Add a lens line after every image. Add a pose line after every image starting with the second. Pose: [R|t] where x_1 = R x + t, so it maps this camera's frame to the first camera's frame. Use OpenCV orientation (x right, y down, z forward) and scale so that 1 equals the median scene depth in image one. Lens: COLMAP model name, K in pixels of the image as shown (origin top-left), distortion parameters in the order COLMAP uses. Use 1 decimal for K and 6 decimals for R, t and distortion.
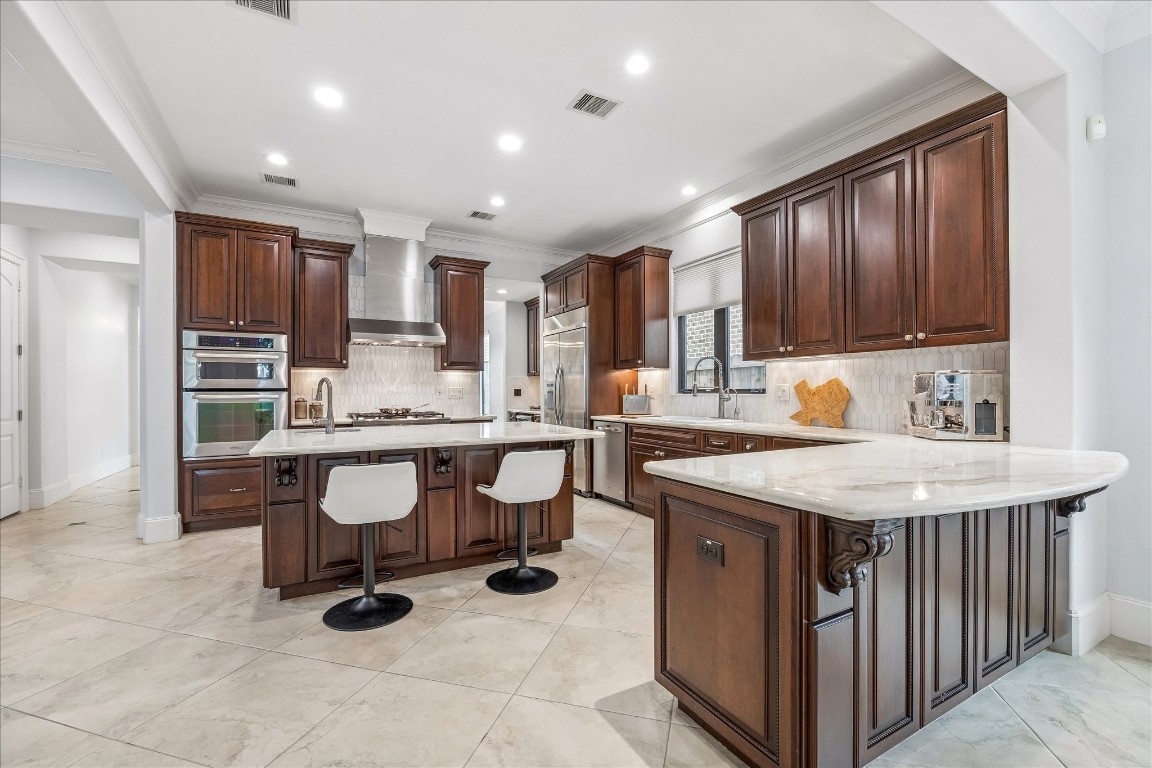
lens RADIAL K [[489.8, 0, 577.4], [0, 489.8, 398.3], [0, 0, 1]] dist [-0.009227, -0.000005]
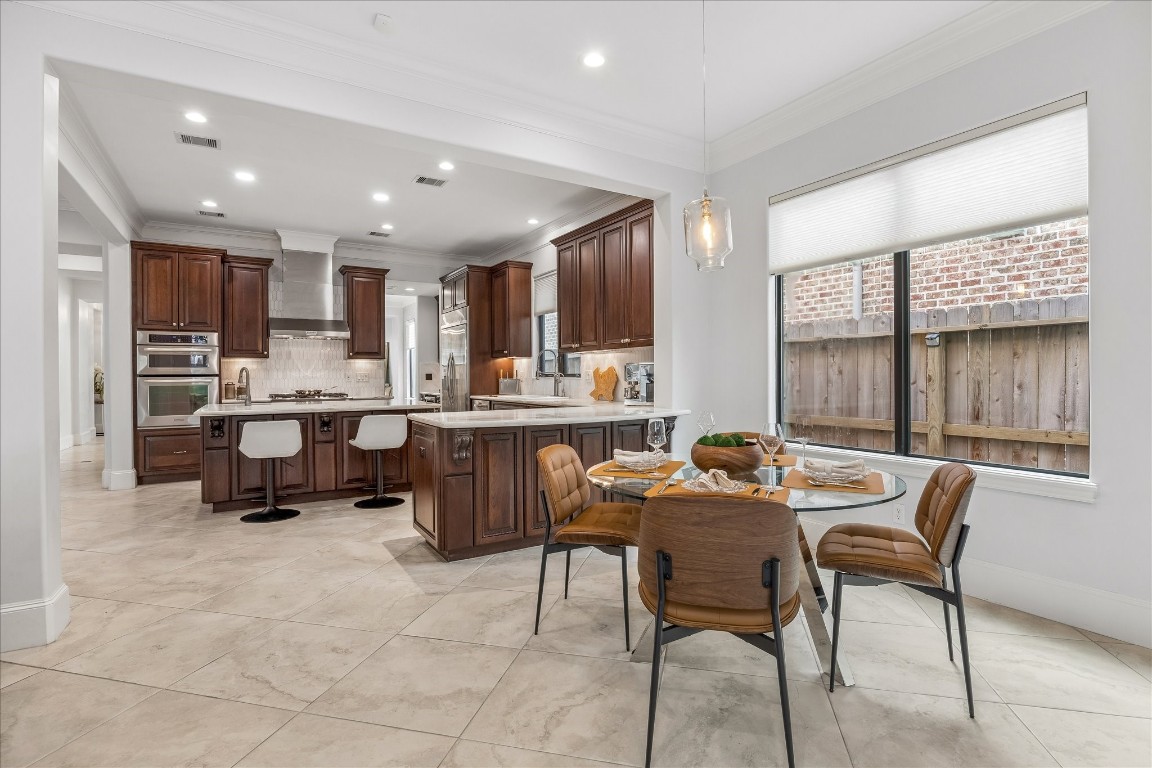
lens RADIAL K [[556.8, 0, 576.0], [0, 556.8, 384.0], [0, 0, 1]] dist [-0.001345, -0.000438]
pose [[0.999518, -0.003454, 0.030854, 0.300295], [0.003403, 0.999993, 0.001692, 0.005958], [-0.030859, -0.001586, 0.999522, -0.491583]]
